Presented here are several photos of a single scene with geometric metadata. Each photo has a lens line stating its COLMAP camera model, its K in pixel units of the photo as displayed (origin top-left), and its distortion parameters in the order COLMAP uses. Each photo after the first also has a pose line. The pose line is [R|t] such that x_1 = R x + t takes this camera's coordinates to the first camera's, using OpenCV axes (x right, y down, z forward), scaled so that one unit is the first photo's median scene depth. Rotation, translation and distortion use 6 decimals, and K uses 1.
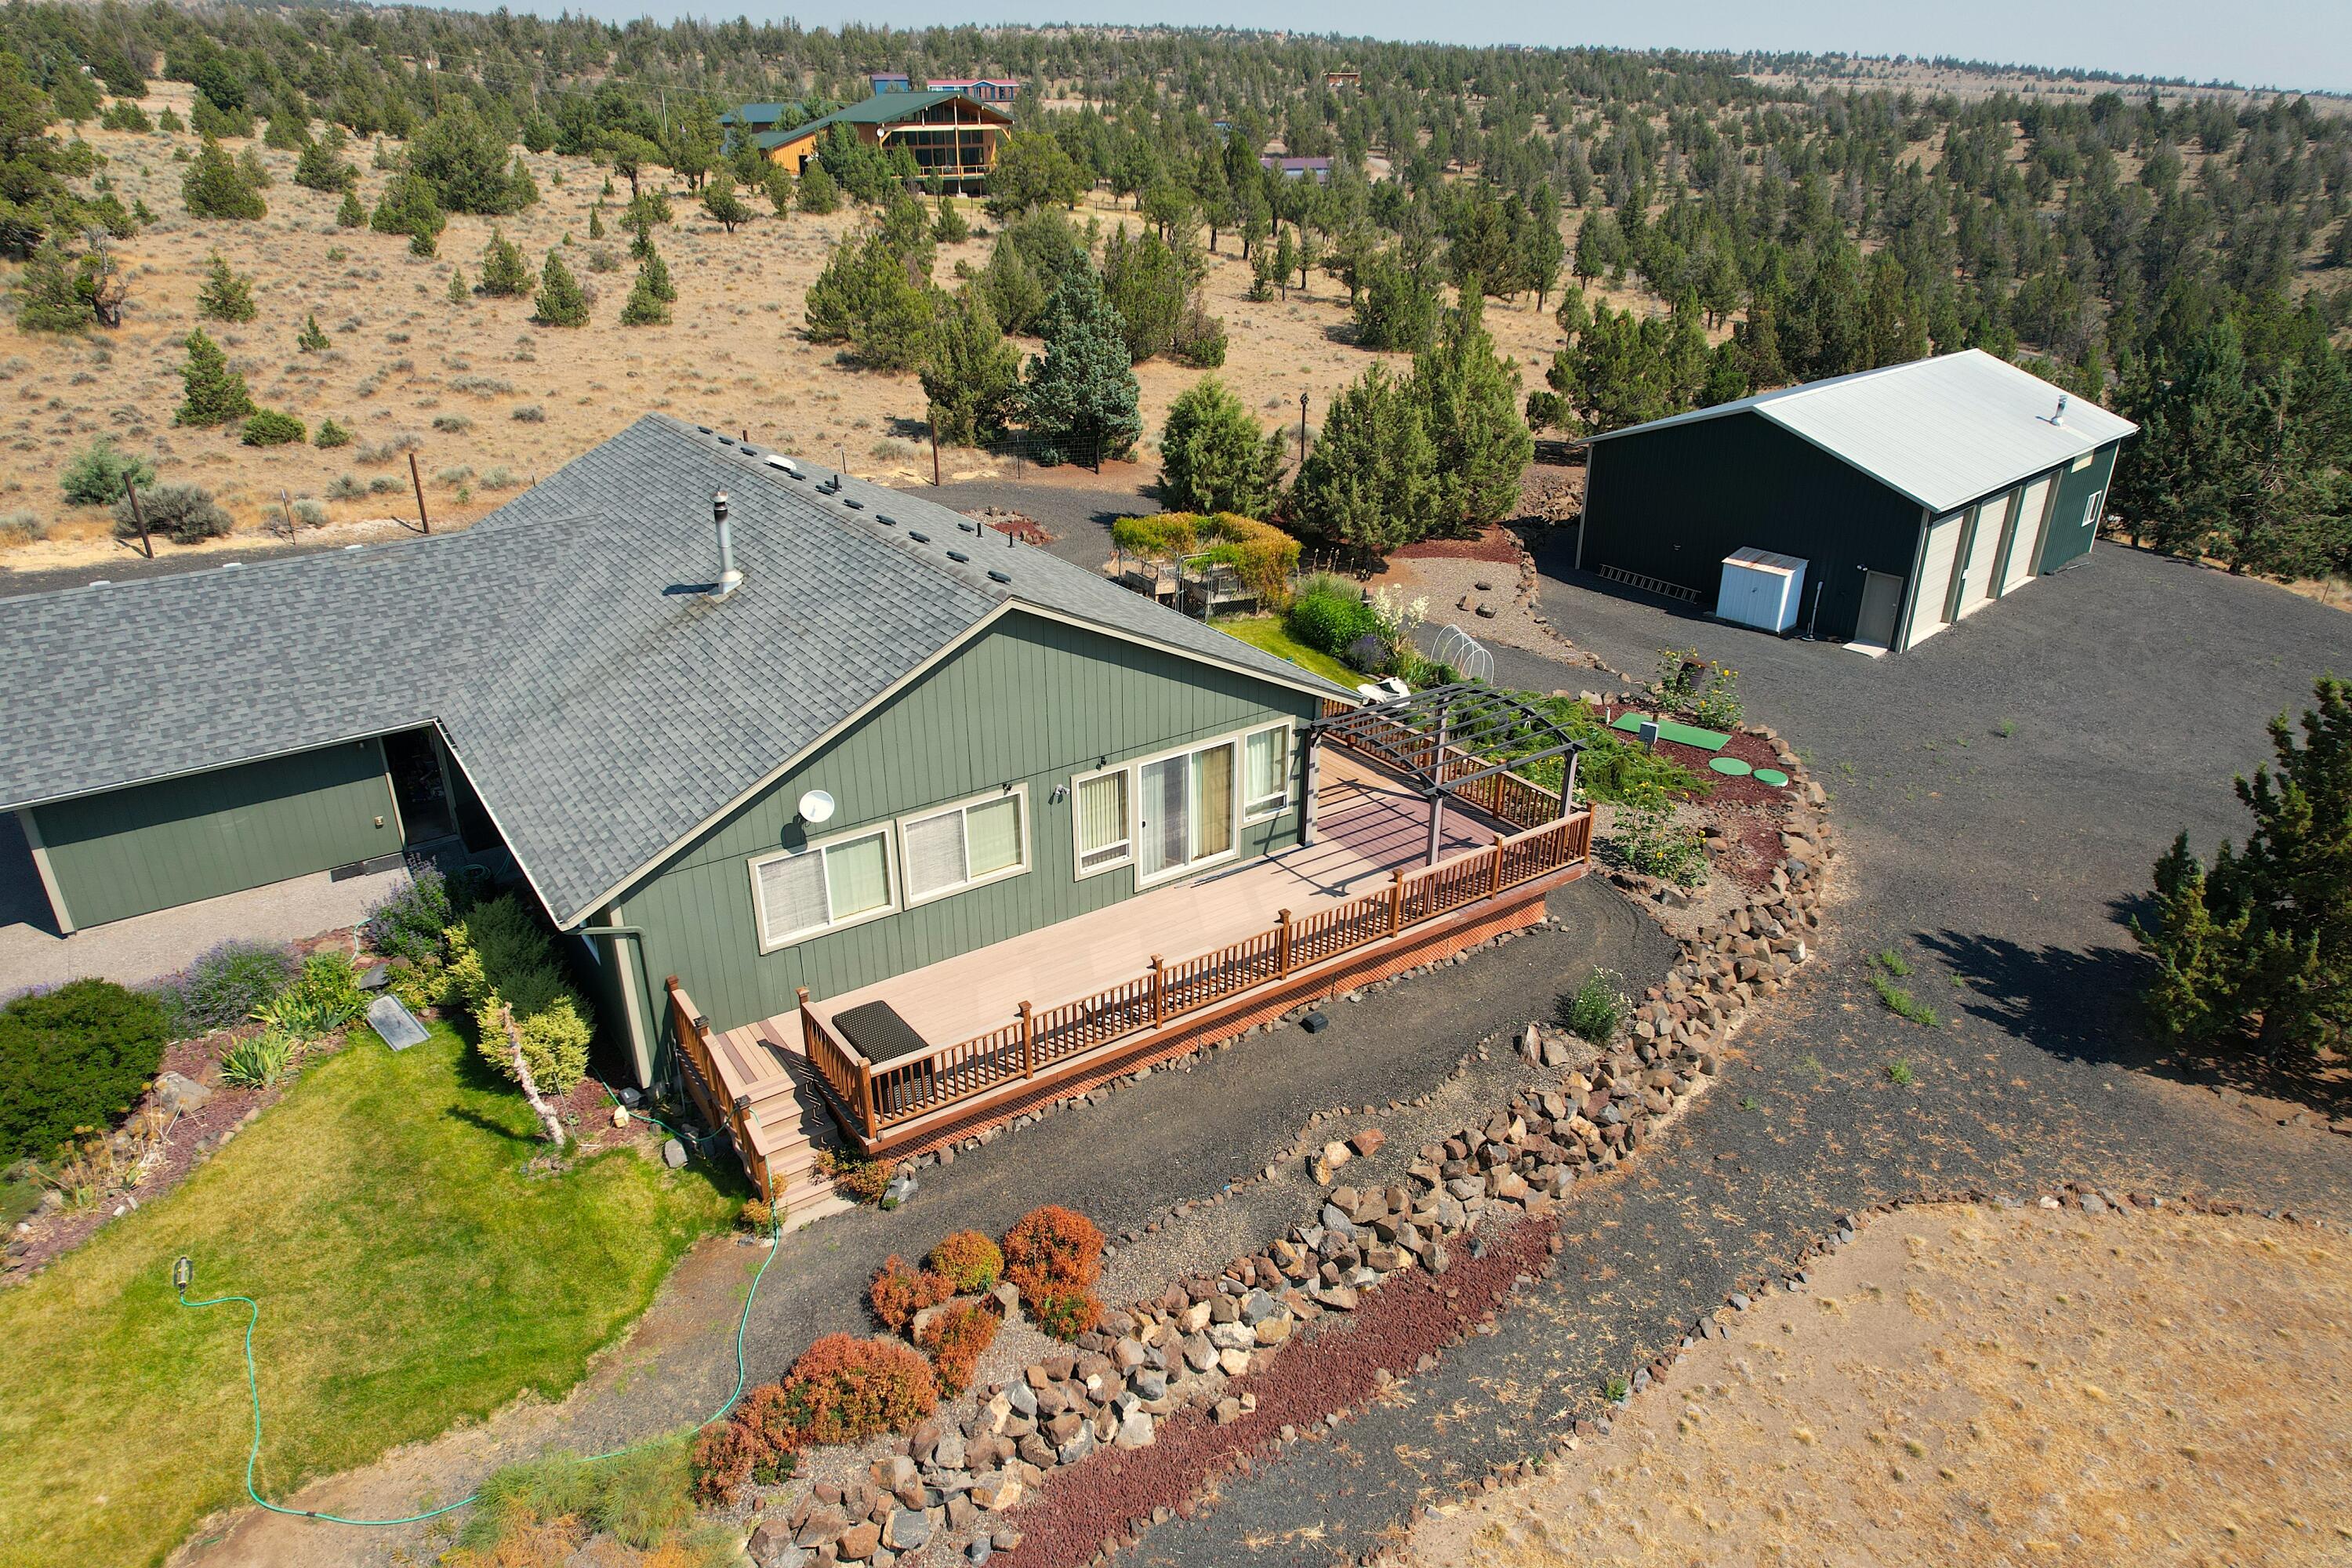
lens RADIAL K [[1507.8, 0, 1177.3], [0, 1507.8, 777.8], [0, 0, 1]] dist [-0.082660, 0.076956]
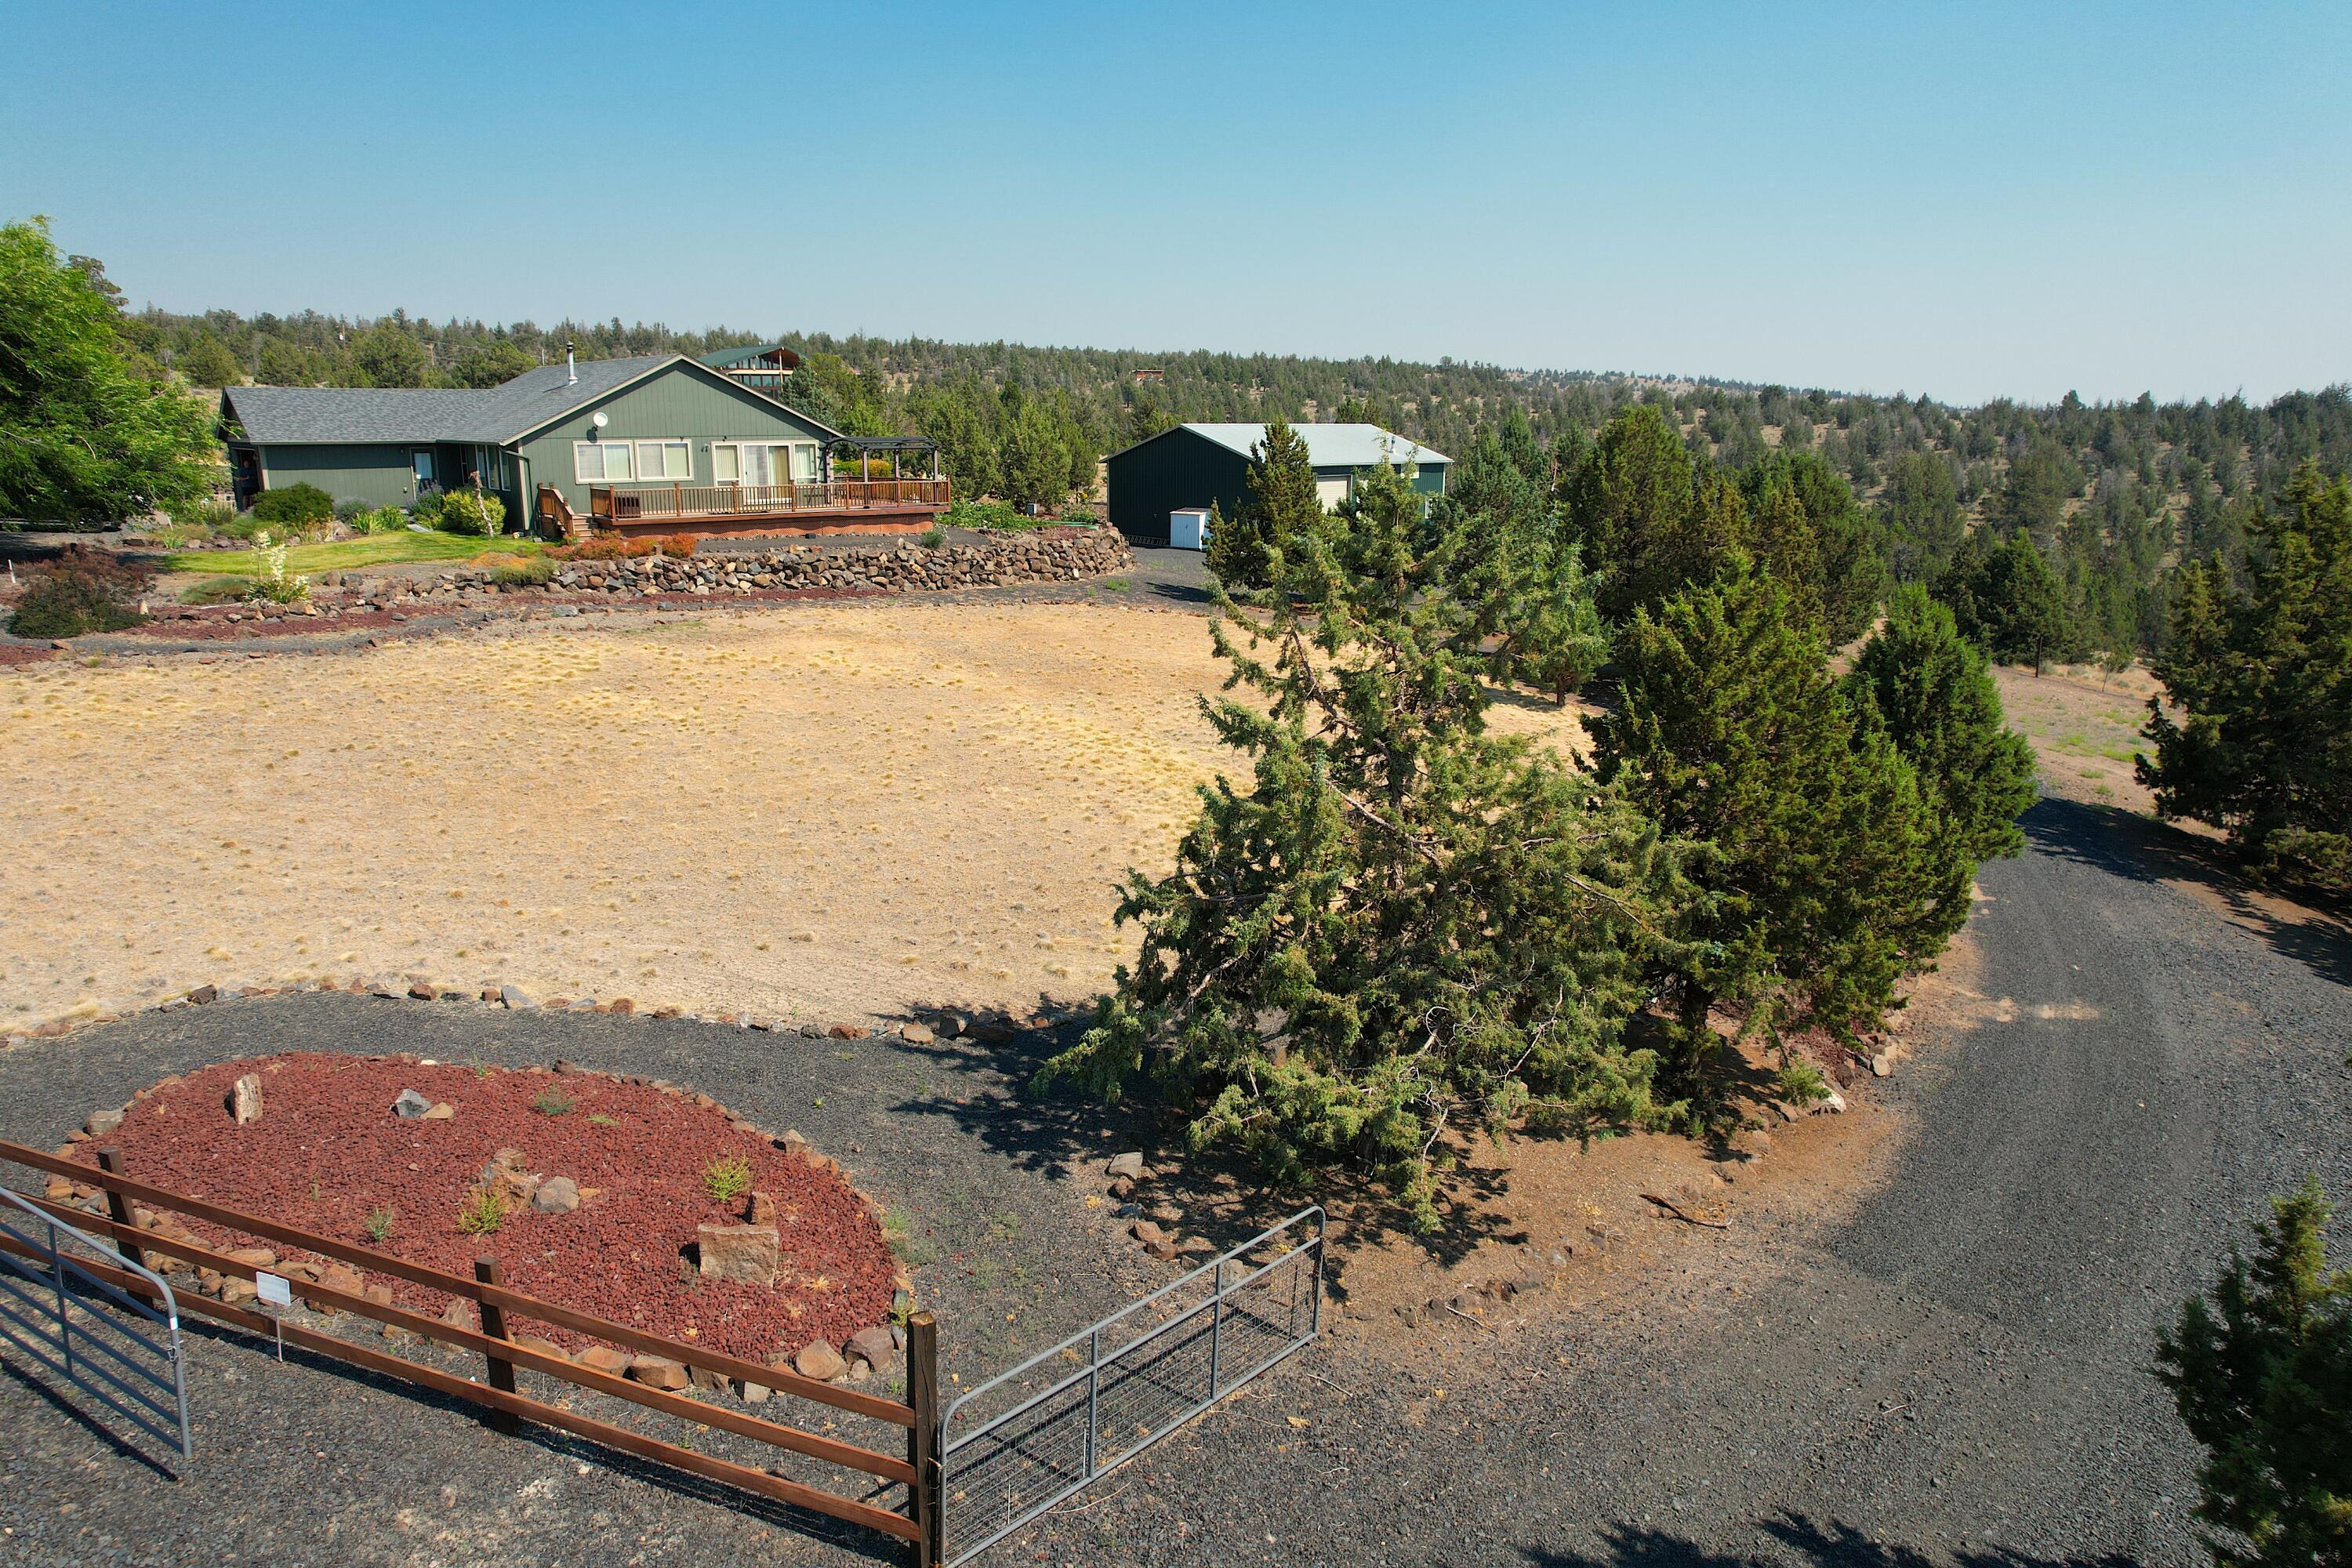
lens RADIAL K [[1495.7, 0, 1172.6], [0, 1495.7, 798.8], [0, 0, 1]] dist [-0.081223, 0.074655]
pose [[0.996106, -0.016643, 0.086579, 0.262337], [0.031725, 0.983903, -0.175865, 0.582149], [-0.082259, 0.177927, 0.980600, -0.750081]]
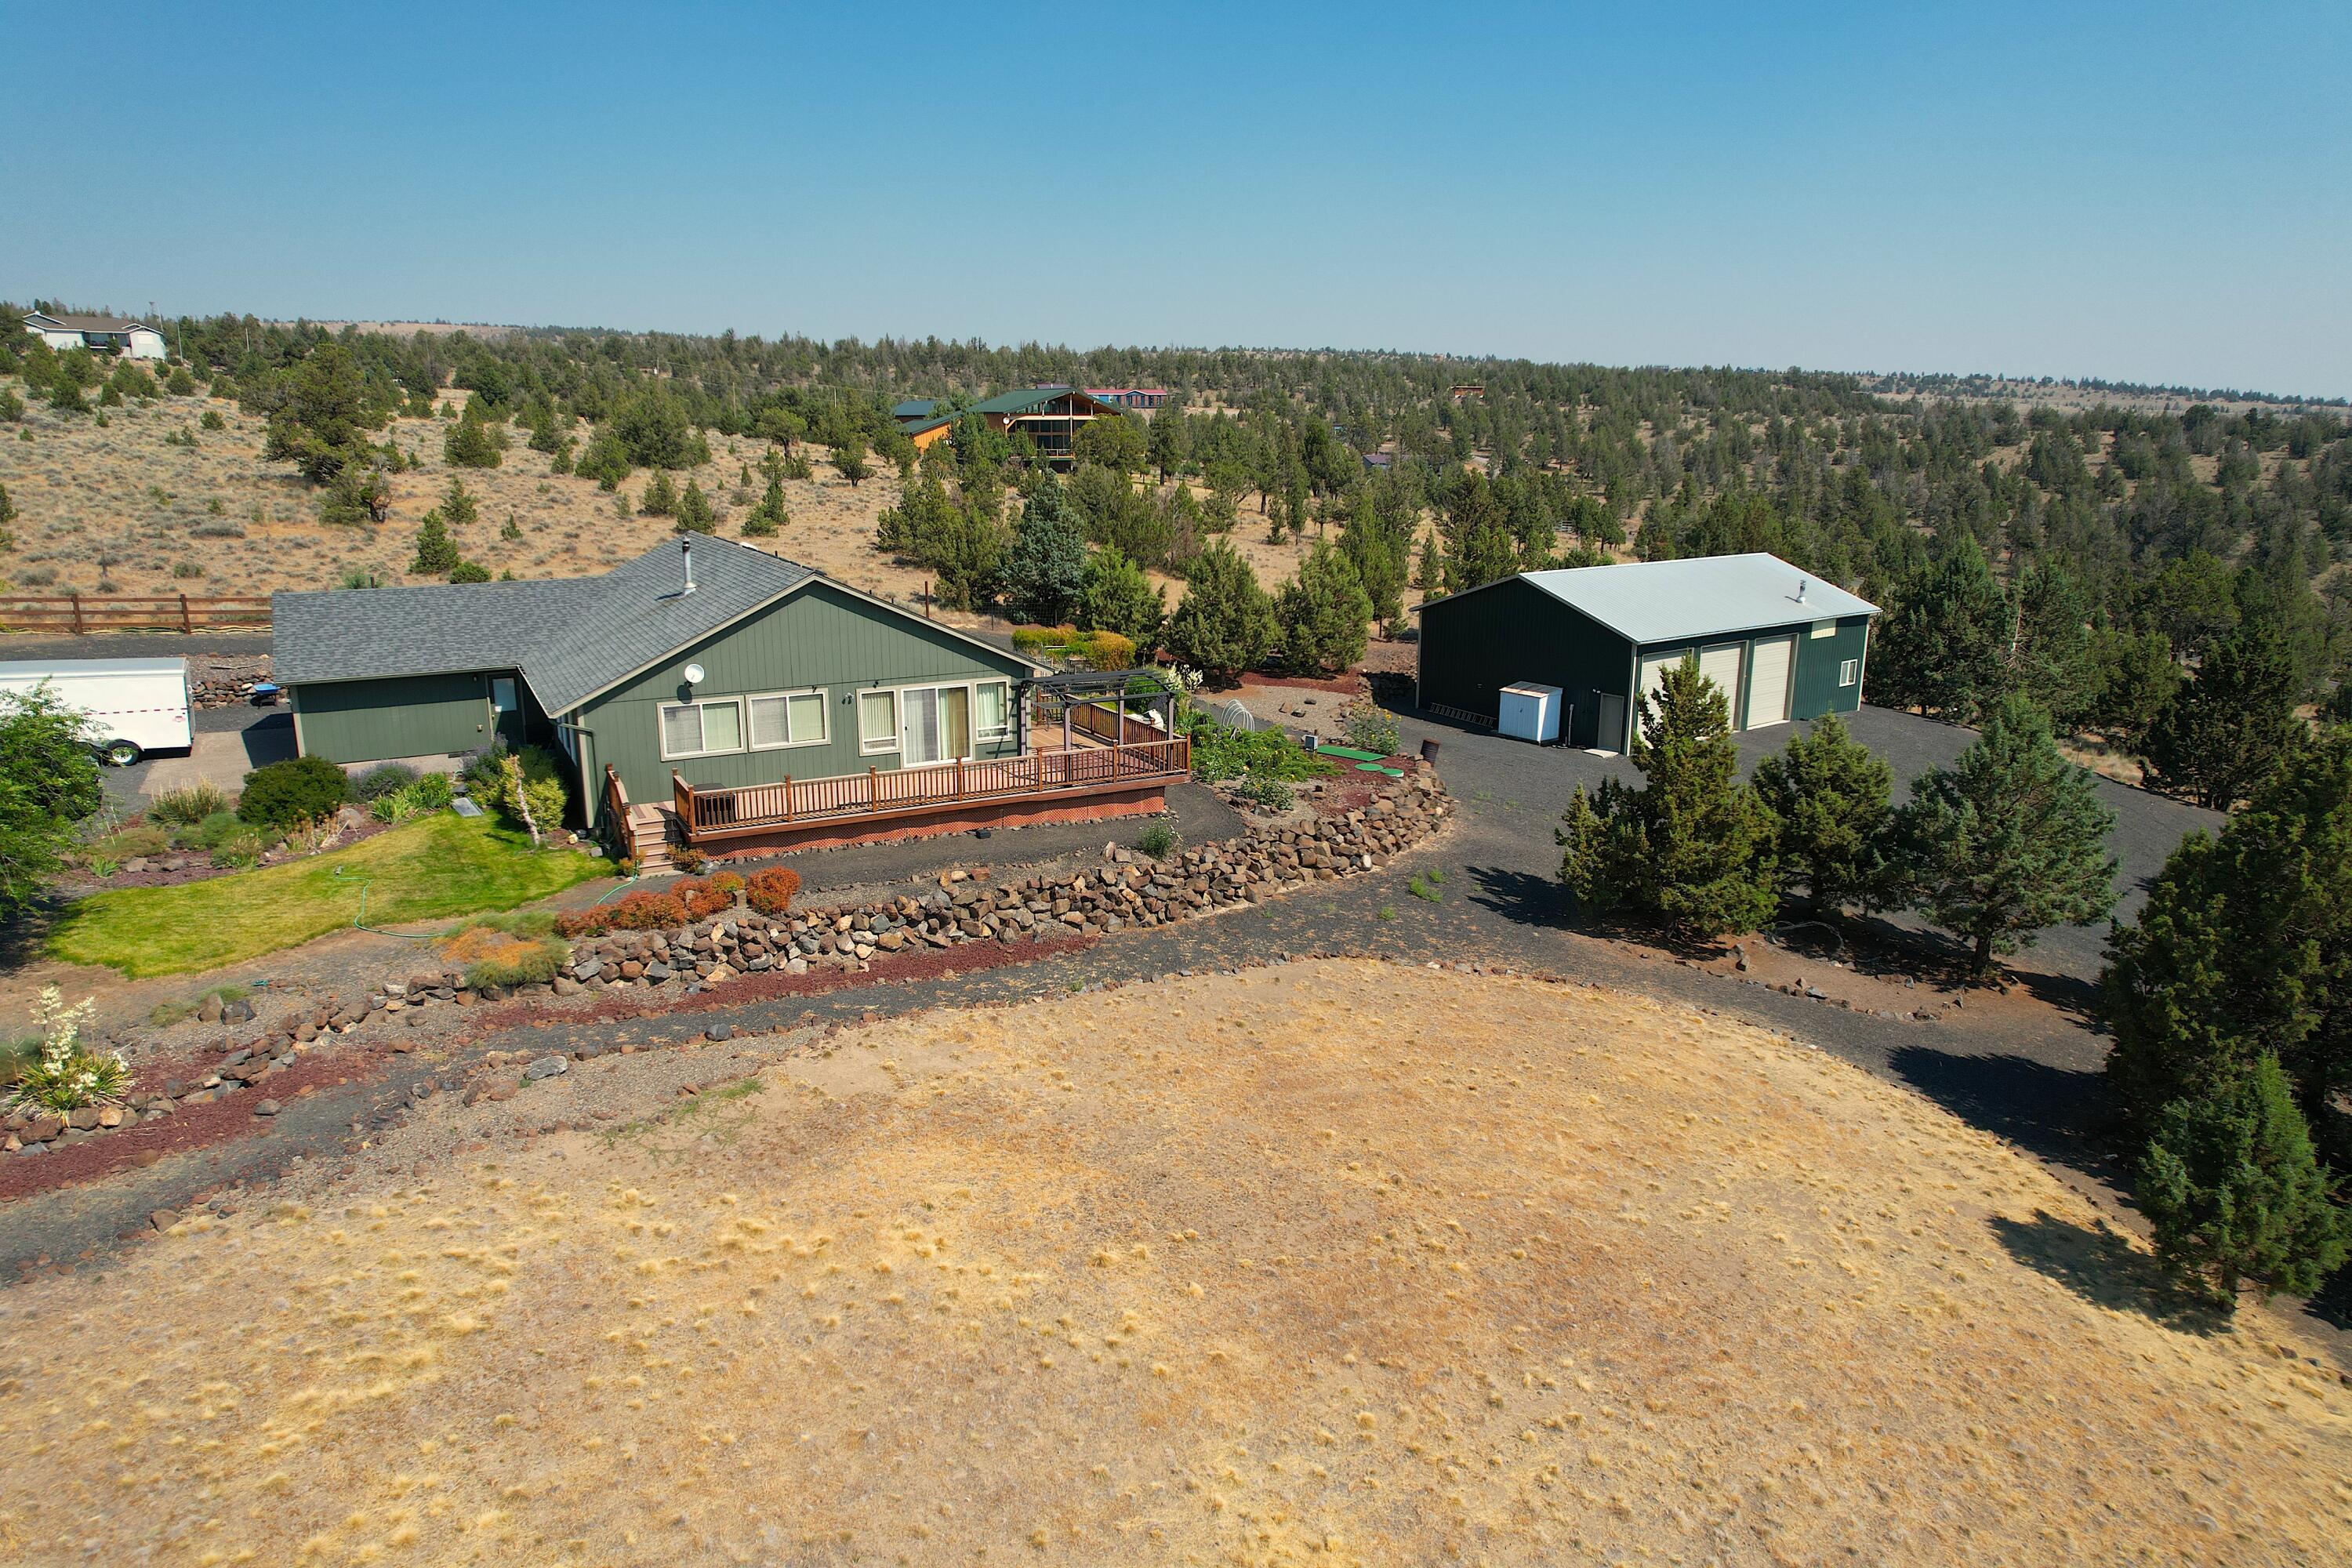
lens RADIAL K [[1494.5, 0, 1172.5], [0, 1494.5, 803.7], [0, 0, 1]] dist [-0.074885, 0.059342]
pose [[0.993330, 0.031774, -0.110838, 0.278483], [-0.050420, 0.984202, -0.169718, 0.230563], [0.103695, 0.174174, 0.979240, -0.352329]]
